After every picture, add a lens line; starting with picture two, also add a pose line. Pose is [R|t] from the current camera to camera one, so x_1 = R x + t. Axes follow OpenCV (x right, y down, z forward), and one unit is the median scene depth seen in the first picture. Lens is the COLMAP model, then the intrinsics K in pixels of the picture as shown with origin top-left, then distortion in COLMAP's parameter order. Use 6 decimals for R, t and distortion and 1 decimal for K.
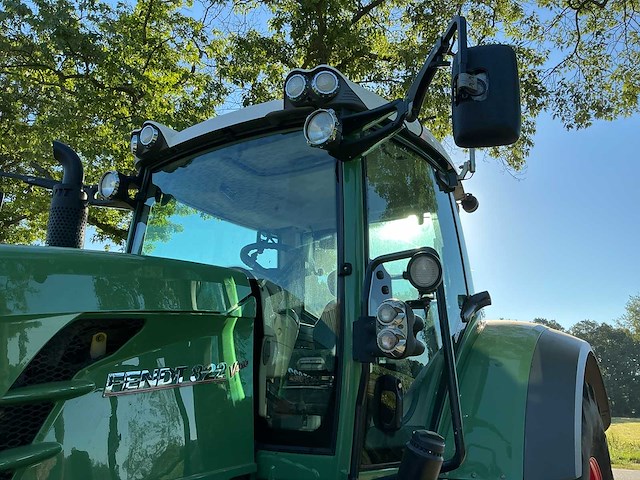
lens RADIAL K [[534.9, 0, 320.0], [0, 534.9, 240.0], [0, 0, 1]] dist [0.154053, -0.314676]
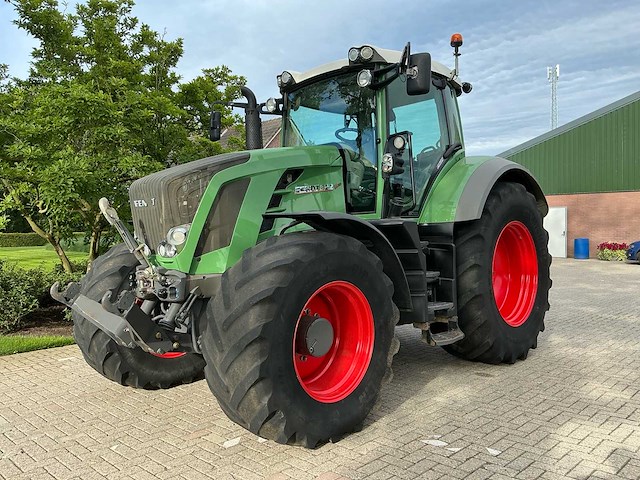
lens RADIAL K [[534.9, 0, 320.0], [0, 534.9, 240.0], [0, 0, 1]] dist [0.154053, -0.314676]
pose [[0.979316, -0.044829, -0.197310, 0.220368], [0.101378, 0.952631, 0.286735, -0.219481], [0.175110, -0.300807, 0.937471, -1.280820]]
